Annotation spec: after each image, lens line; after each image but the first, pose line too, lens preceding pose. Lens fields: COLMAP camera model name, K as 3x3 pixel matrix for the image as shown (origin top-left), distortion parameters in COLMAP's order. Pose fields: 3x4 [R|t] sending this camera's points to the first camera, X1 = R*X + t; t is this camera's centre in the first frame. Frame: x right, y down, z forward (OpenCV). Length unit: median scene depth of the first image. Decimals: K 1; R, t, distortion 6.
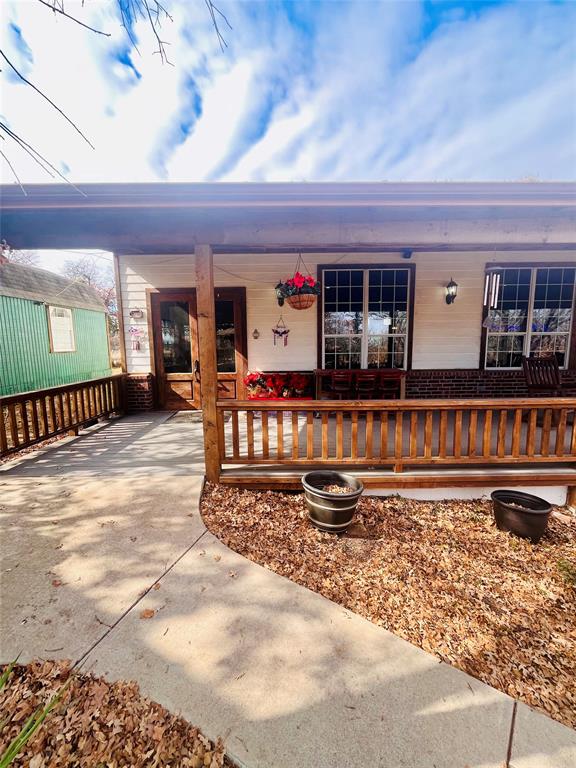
lens RADIAL K [[314.3, 0, 282.8], [0, 314.3, 383.2], [0, 0, 1]] dist [-0.001811, -0.000331]
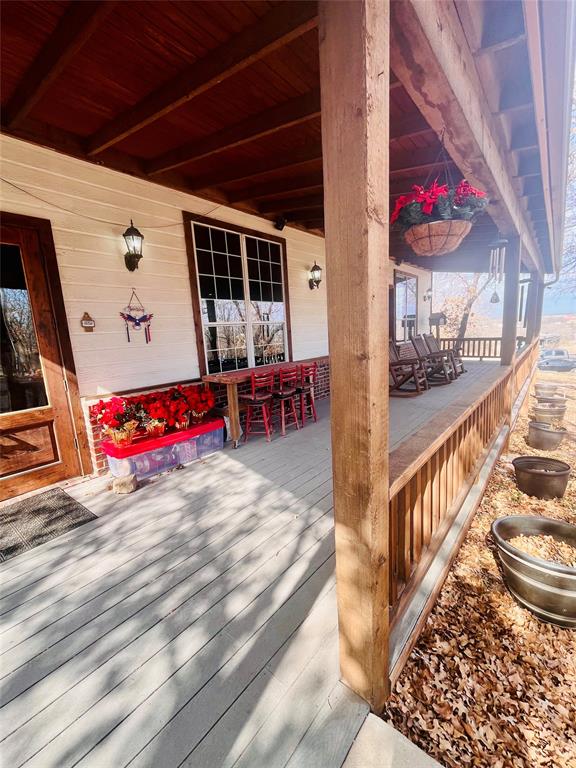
lens RADIAL K [[314.3, 0, 289.1], [0, 314.3, 382.8], [0, 0, 1]] dist [-0.001811, -0.000331]
pose [[0.637914, -0.151468, 0.755065, -0.400747], [0.132191, 0.987451, 0.086405, -0.090069], [-0.758678, 0.044694, 0.649931, 0.637246]]
